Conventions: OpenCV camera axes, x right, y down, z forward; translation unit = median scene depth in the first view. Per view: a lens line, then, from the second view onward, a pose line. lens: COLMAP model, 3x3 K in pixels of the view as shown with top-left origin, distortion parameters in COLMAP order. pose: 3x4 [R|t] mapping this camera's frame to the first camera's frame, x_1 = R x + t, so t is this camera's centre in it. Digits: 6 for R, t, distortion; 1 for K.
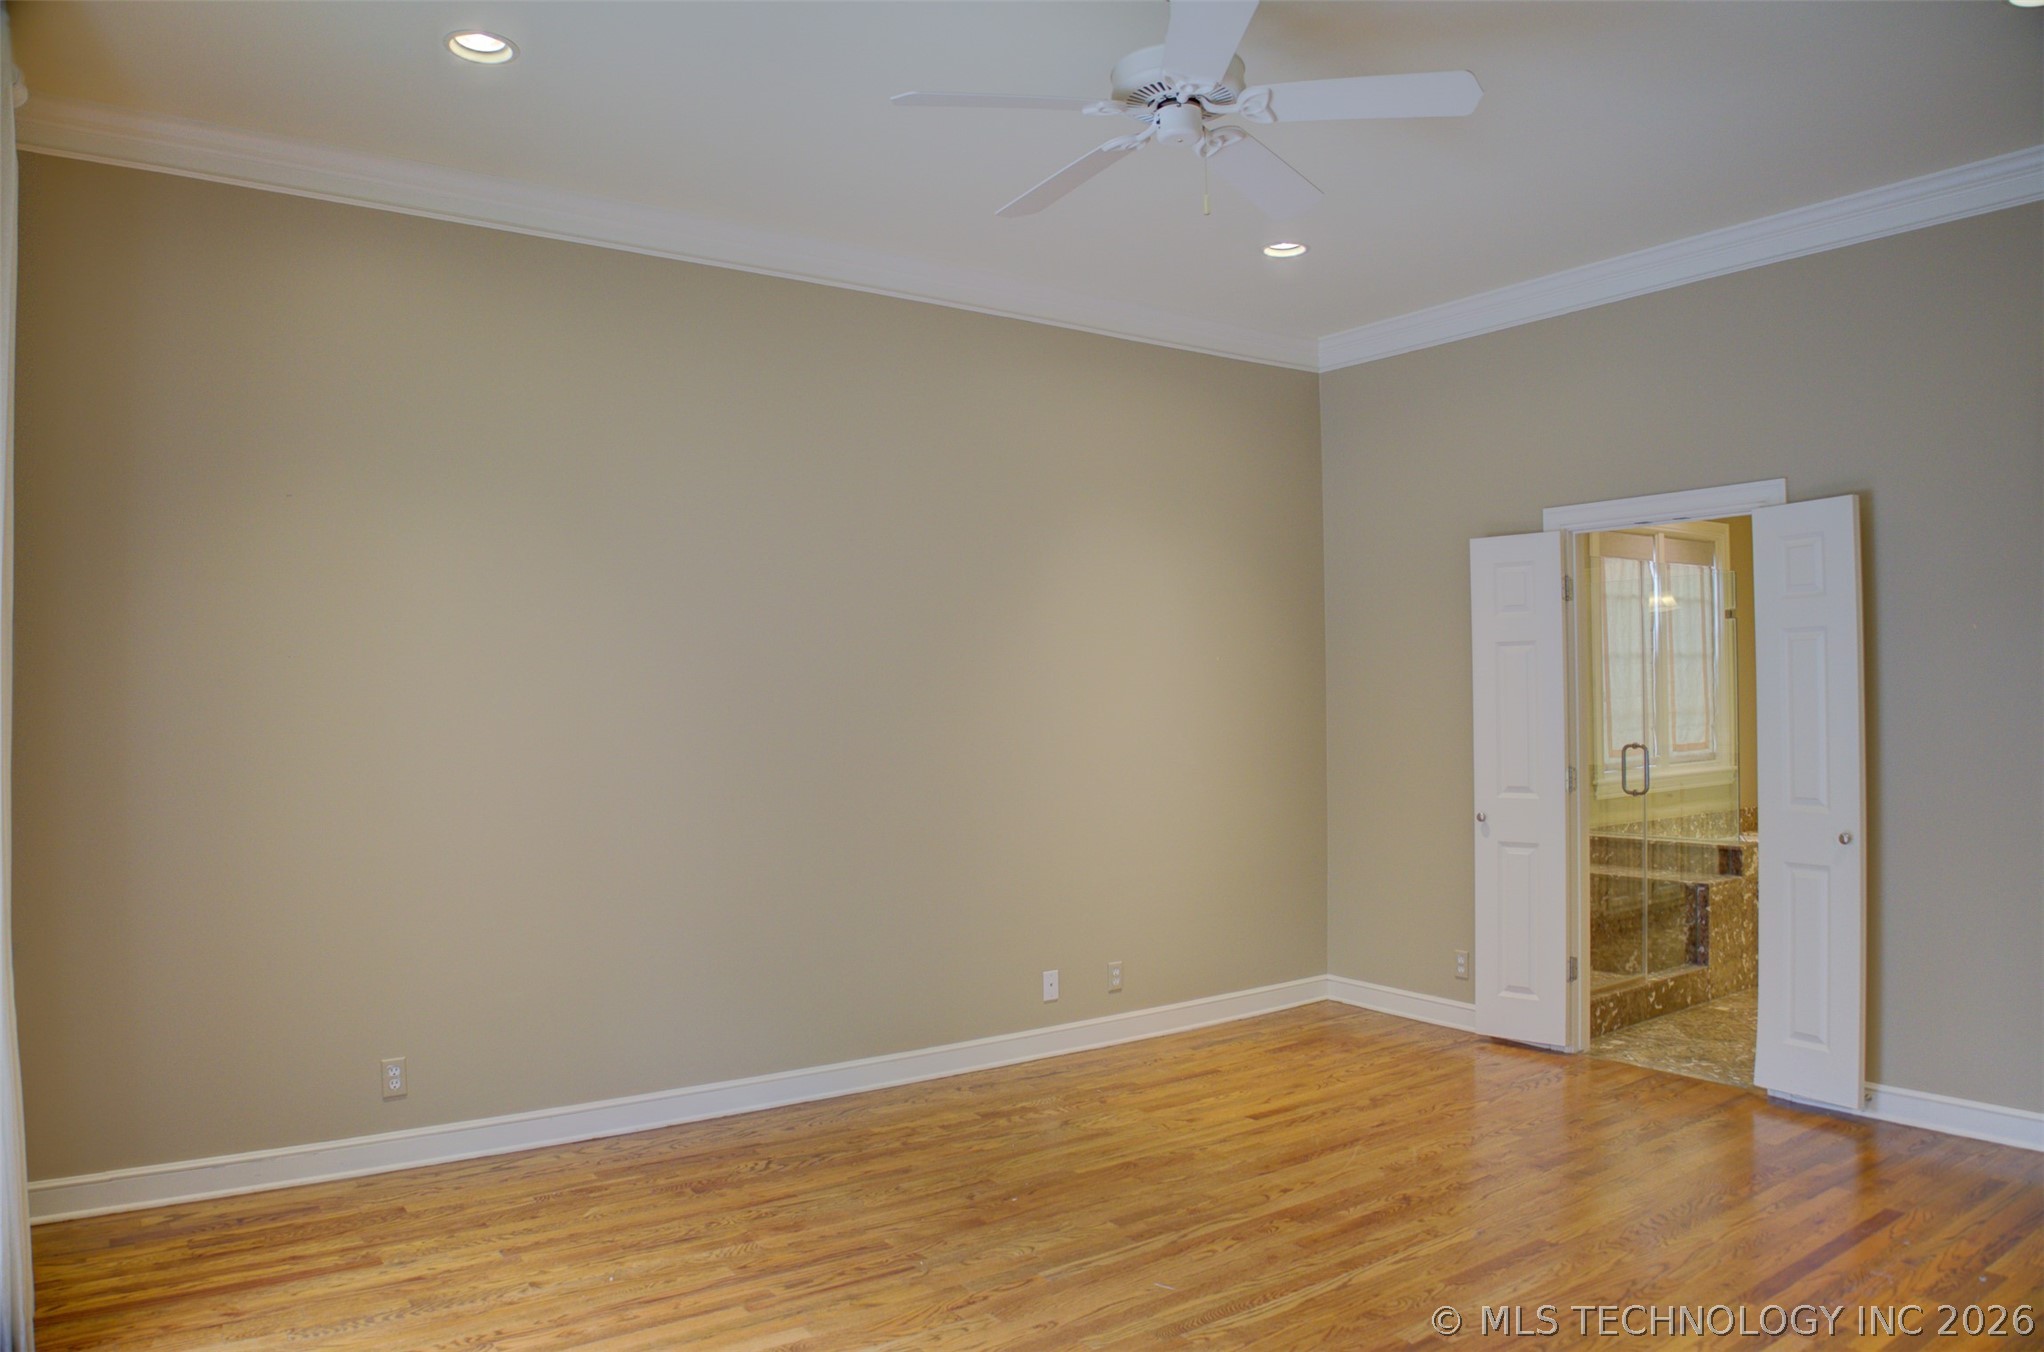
lens RADIAL K [[1366.8, 0, 1016.9], [0, 1366.8, 679.7], [0, 0, 1]] dist [-0.148087, 0.077636]
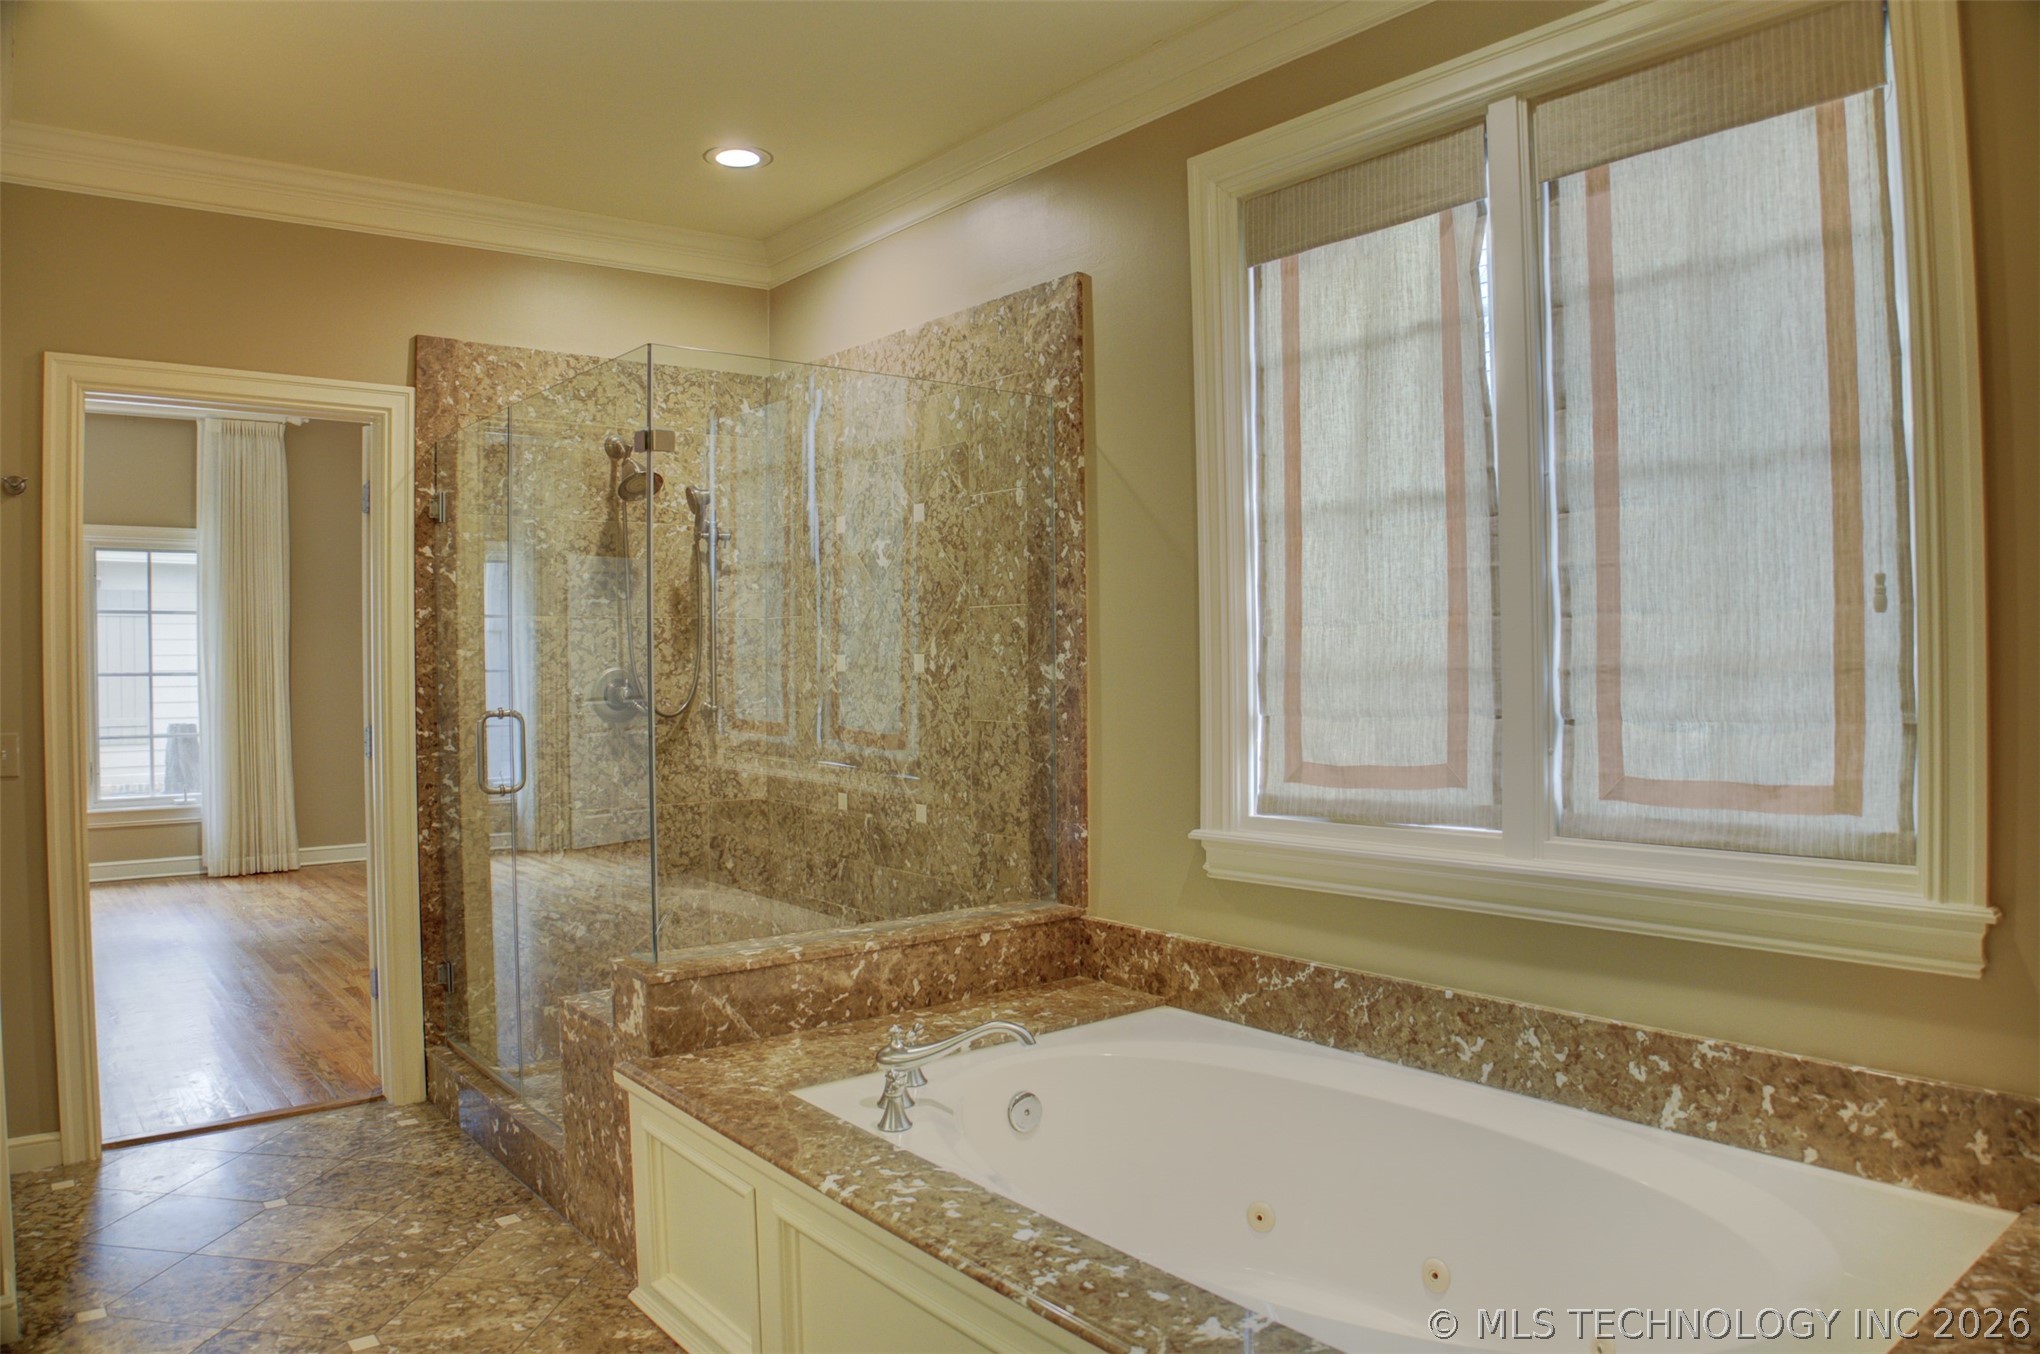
lens RADIAL K [[1392.7, 0, 1047.9], [0, 1392.7, 673.0], [0, 0, 1]] dist [-0.159312, 0.090774]
pose [[0.094505, 0.019722, -0.995329, 0.809123], [0.025871, 0.999417, 0.022259, 0.016331], [0.995188, -0.027854, 0.093939, 0.871107]]
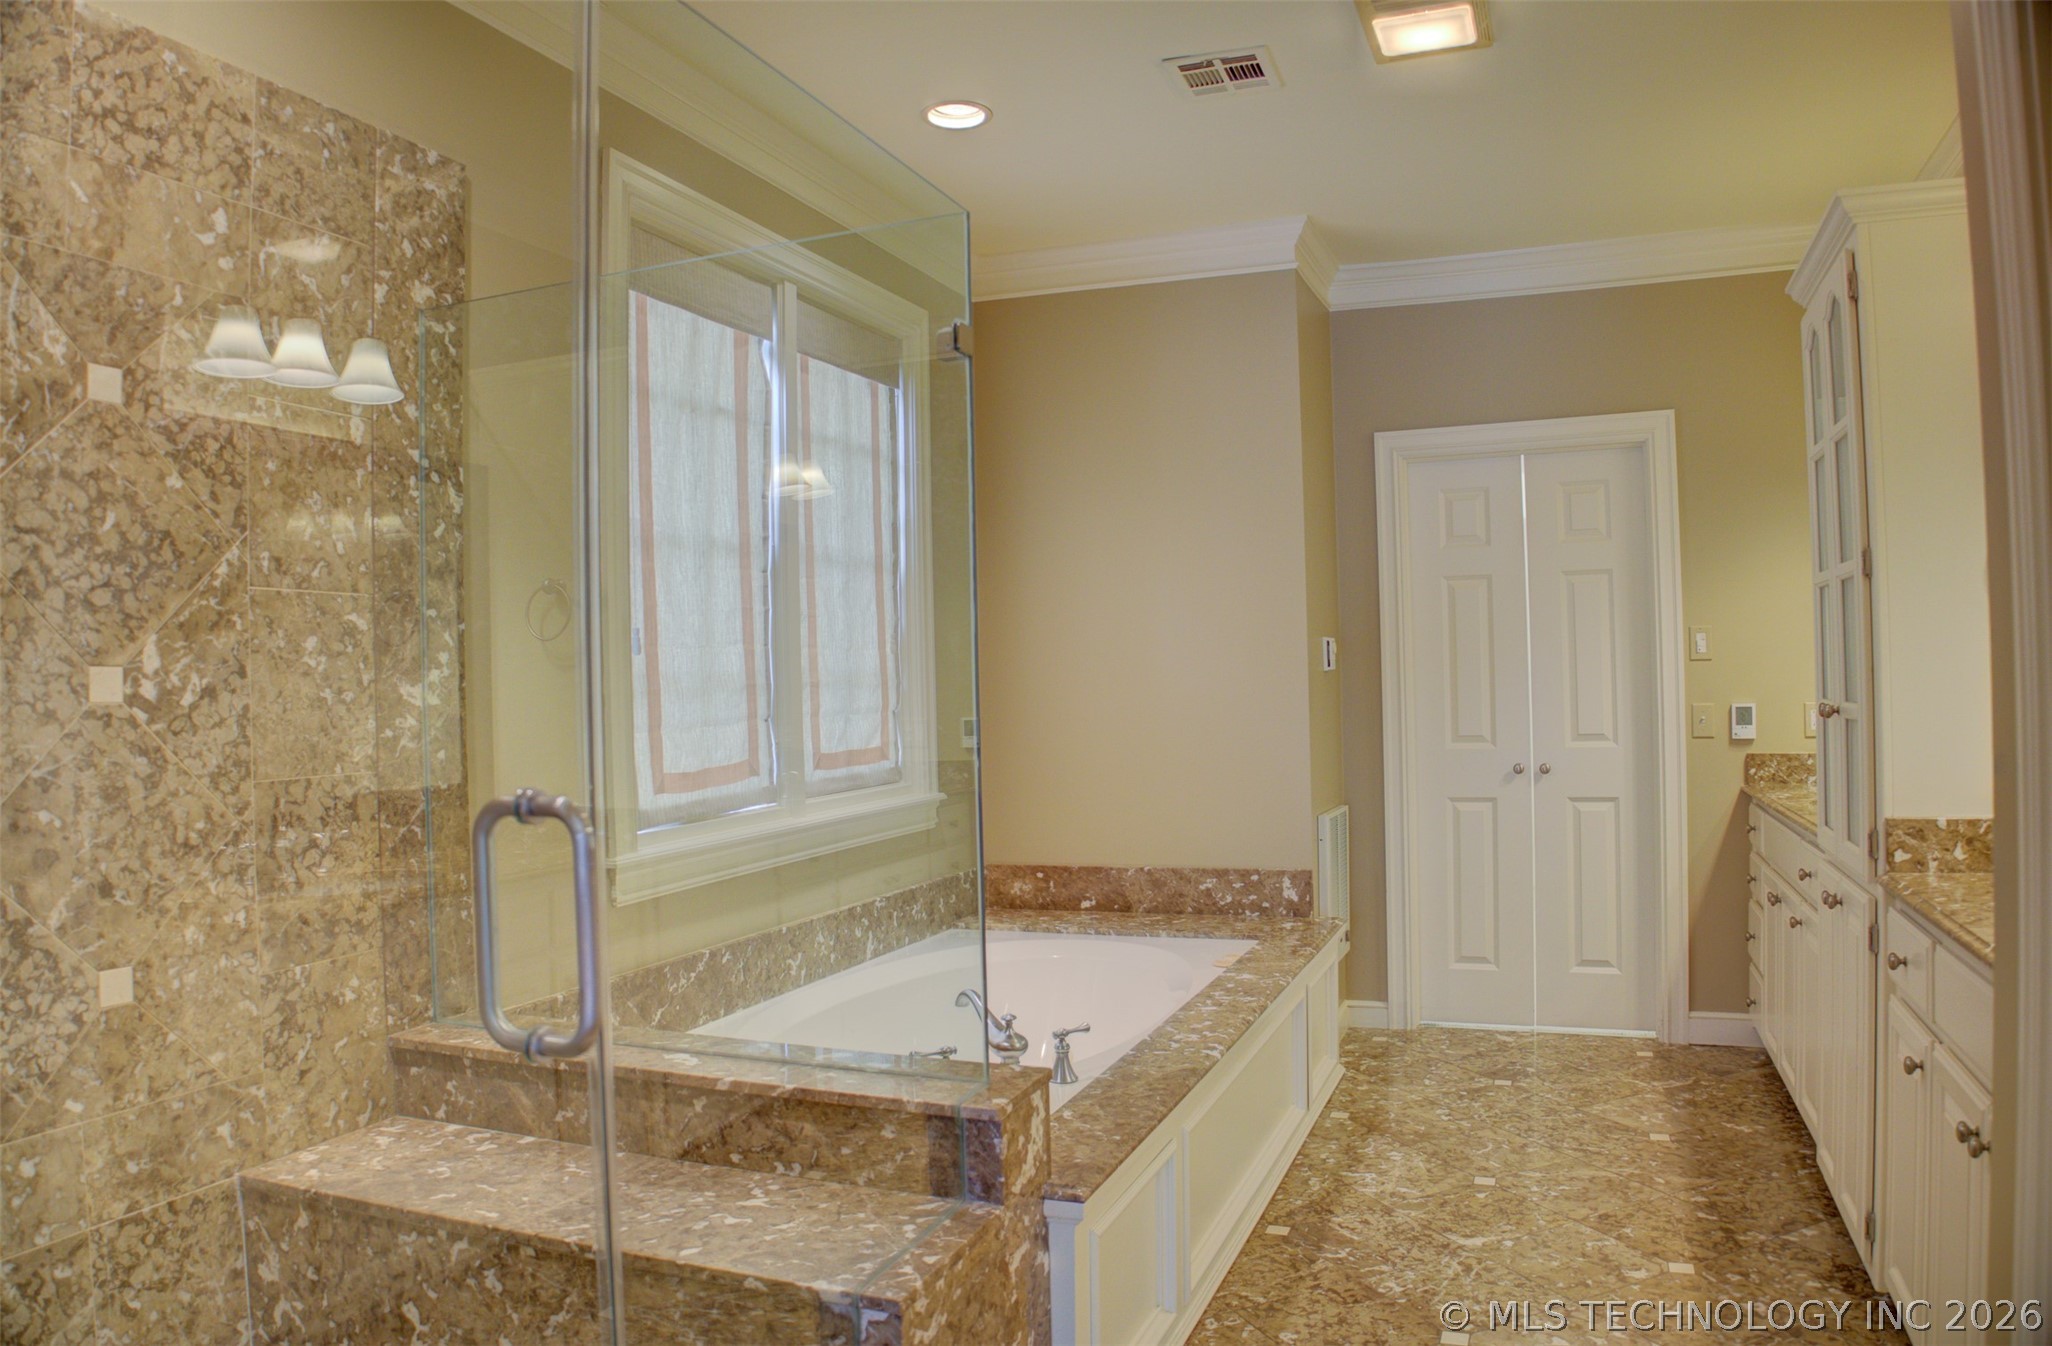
lens RADIAL K [[1382.0, 0, 1018.9], [0, 1382.0, 679.4], [0, 0, 1]] dist [-0.166701, 0.120523]
pose [[0.838934, -0.010689, 0.544129, 0.305913], [0.009516, 0.999942, 0.004971, 0.022275], [-0.544151, 0.001008, 0.838987, 0.581104]]
